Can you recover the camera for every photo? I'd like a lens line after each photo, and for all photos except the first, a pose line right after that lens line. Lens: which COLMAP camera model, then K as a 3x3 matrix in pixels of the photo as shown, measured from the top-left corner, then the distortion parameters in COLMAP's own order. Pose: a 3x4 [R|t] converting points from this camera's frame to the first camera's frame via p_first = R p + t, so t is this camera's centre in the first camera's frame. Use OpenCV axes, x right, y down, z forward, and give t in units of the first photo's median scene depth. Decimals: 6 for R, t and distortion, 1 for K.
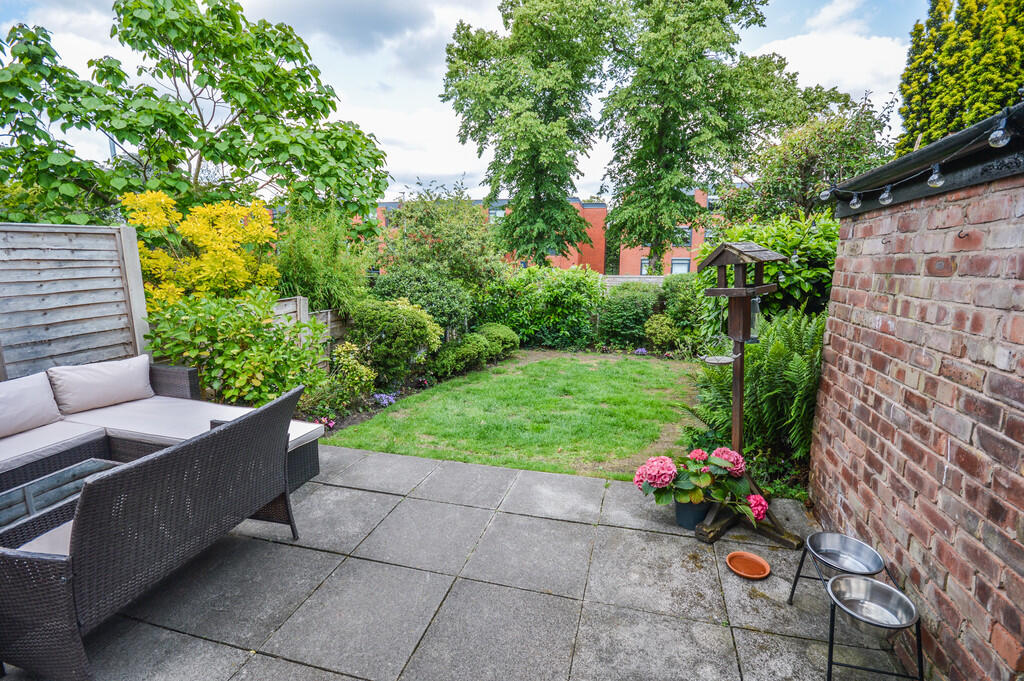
lens RADIAL K [[481.3, 0, 512.0], [0, 481.3, 340.5], [0, 0, 1]] dist [0.018927, -0.014775]
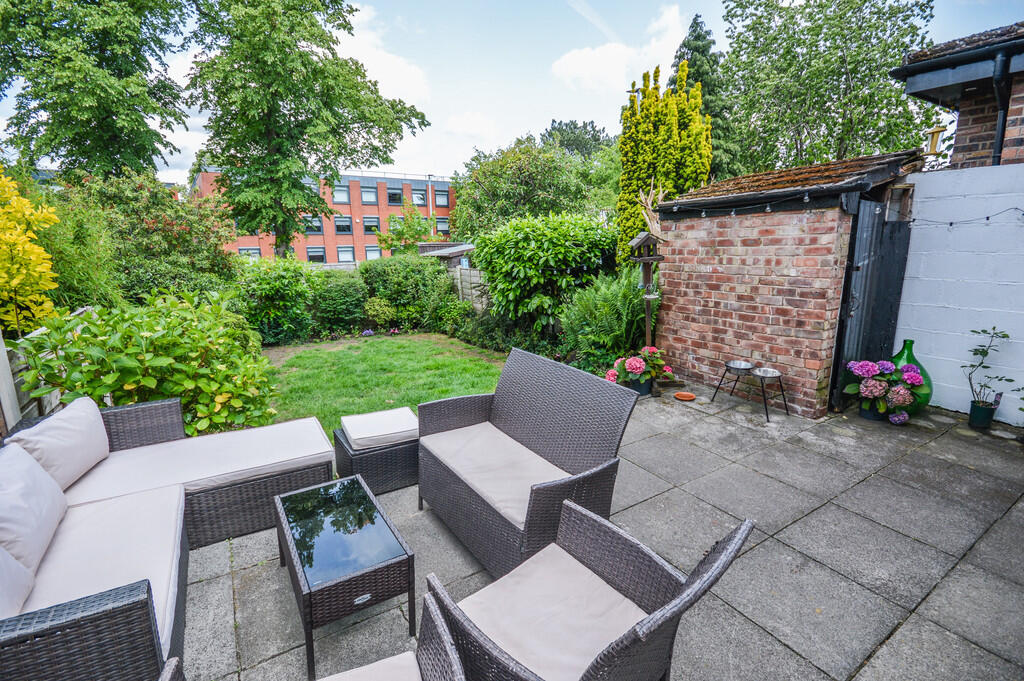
lens RADIAL K [[481.3, 0, 512.0], [0, 481.3, 340.5], [0, 0, 1]] dist [0.018927, -0.014775]
pose [[0.663185, -0.160669, 0.731007, -0.305674], [0.143765, 0.985846, 0.086253, -0.007246], [-0.734518, 0.047892, 0.676897, 0.037775]]
